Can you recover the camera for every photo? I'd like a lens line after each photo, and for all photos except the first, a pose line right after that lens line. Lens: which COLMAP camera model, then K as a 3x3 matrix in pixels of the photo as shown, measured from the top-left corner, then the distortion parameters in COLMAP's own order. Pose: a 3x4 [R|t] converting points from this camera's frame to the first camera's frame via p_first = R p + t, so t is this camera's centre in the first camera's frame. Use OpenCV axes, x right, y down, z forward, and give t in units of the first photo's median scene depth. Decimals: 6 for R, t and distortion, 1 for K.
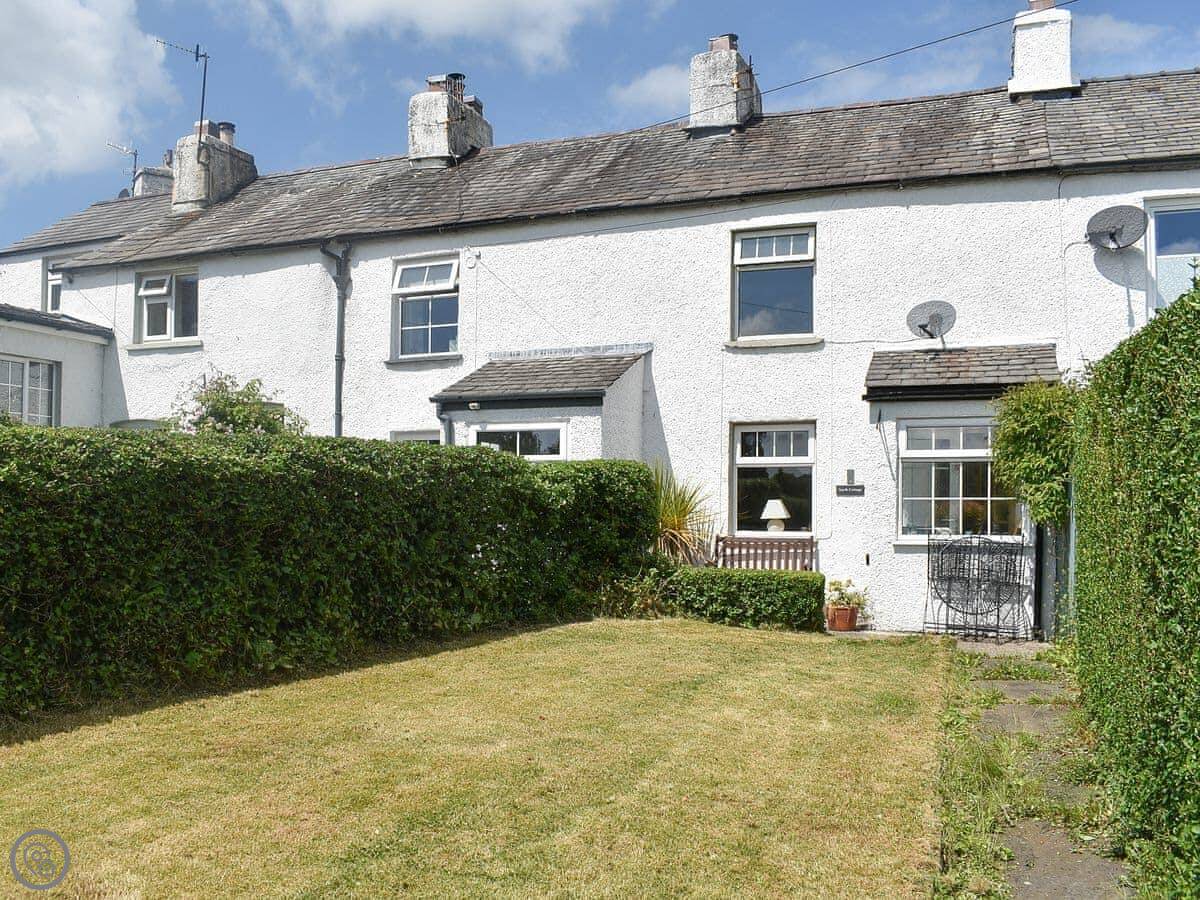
lens RADIAL K [[1098.6, 0, 602.2], [0, 1098.6, 473.4], [0, 0, 1]] dist [-0.085105, 0.008267]
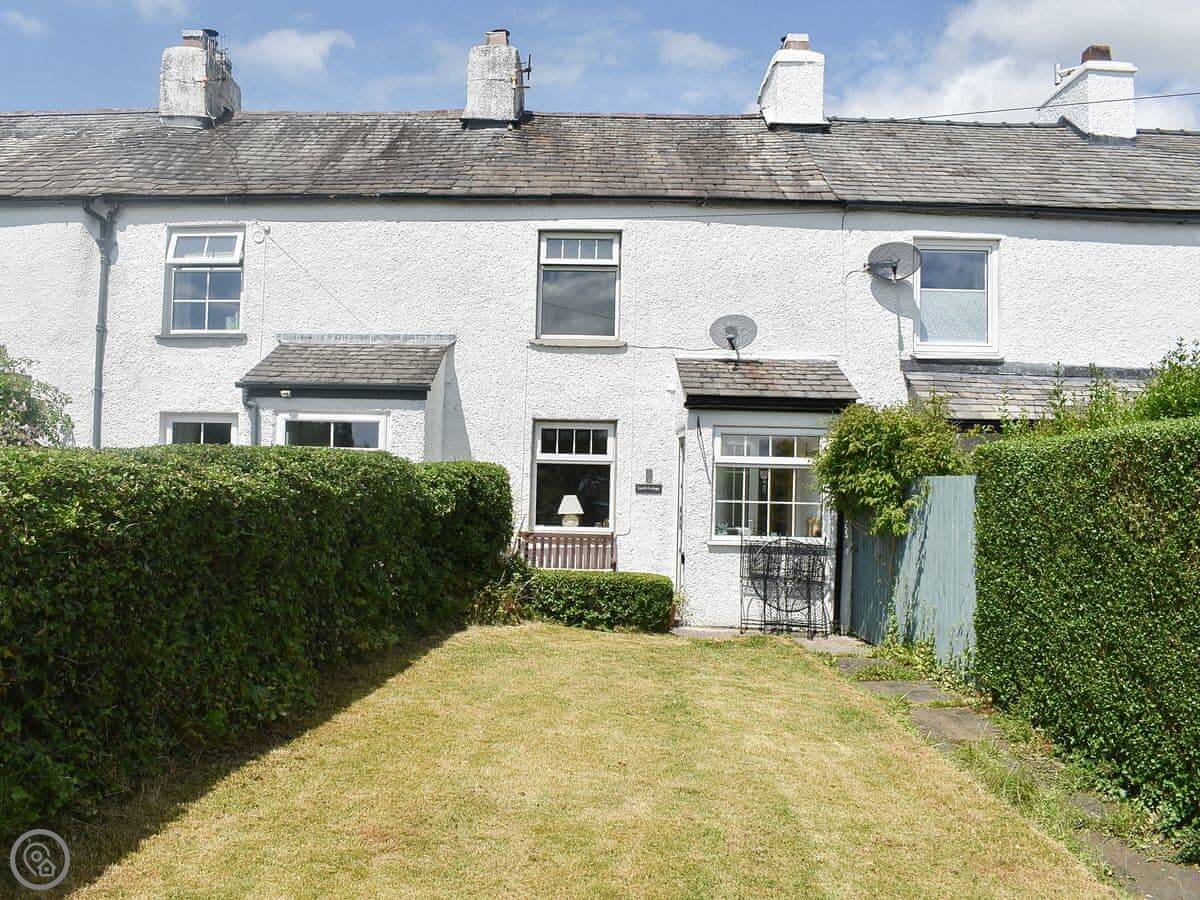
lens RADIAL K [[1070.0, 0, 603.6], [0, 1070.0, 442.7], [0, 0, 1]] dist [-0.094341, 0.007334]
pose [[0.945498, 0.030941, 0.324155, -0.143913], [-0.030490, 0.999514, -0.006472, -0.020455], [-0.324198, -0.003764, 0.945982, 0.043882]]
